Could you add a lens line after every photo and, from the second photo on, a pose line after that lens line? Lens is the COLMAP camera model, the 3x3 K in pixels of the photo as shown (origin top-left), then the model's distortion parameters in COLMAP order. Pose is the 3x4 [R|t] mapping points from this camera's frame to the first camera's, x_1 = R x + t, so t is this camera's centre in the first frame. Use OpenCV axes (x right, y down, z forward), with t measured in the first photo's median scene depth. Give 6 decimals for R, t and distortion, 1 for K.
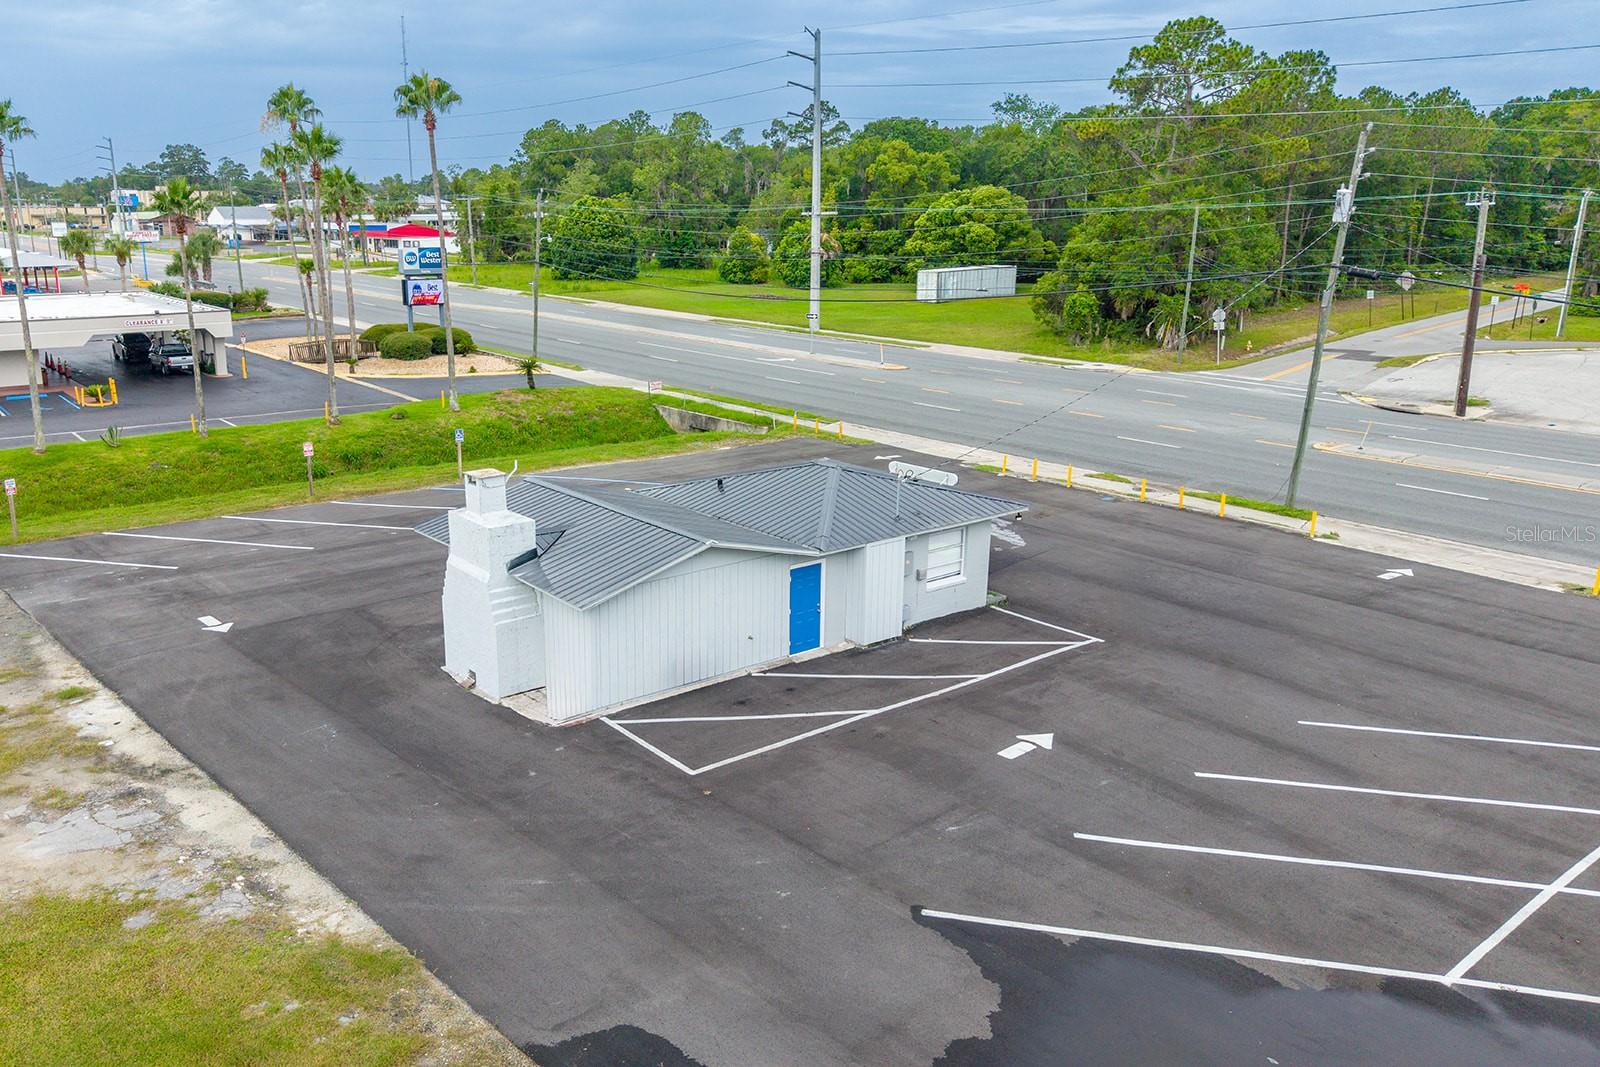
lens RADIAL K [[1261.9, 0, 877.8], [0, 1261.9, 544.5], [0, 0, 1]] dist [0.052900, -0.075290]
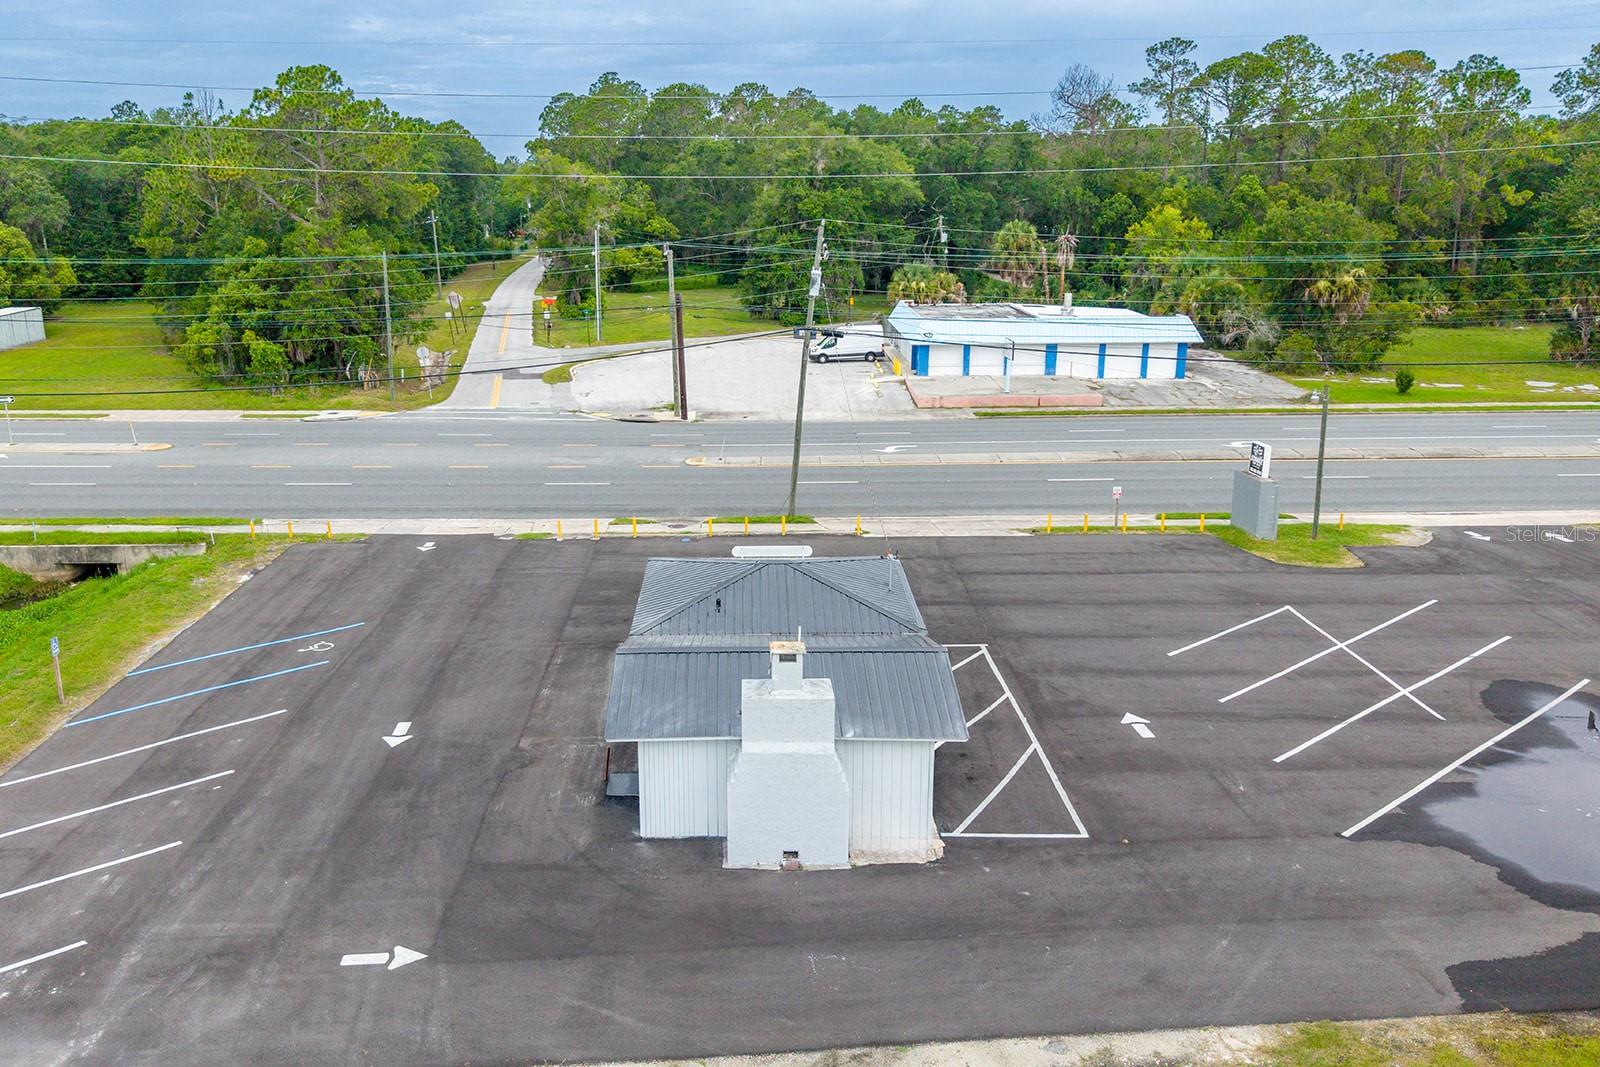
lens RADIAL K [[1167.4, 0, 800.5], [0, 1167.4, 531.6], [0, 0, 1]] dist [0.006253, 0.001542]
pose [[0.629137, -0.207091, 0.749199, -0.833780], [0.197081, 0.974859, 0.103968, -0.203977], [-0.751894, 0.082243, 0.654134, 0.353931]]
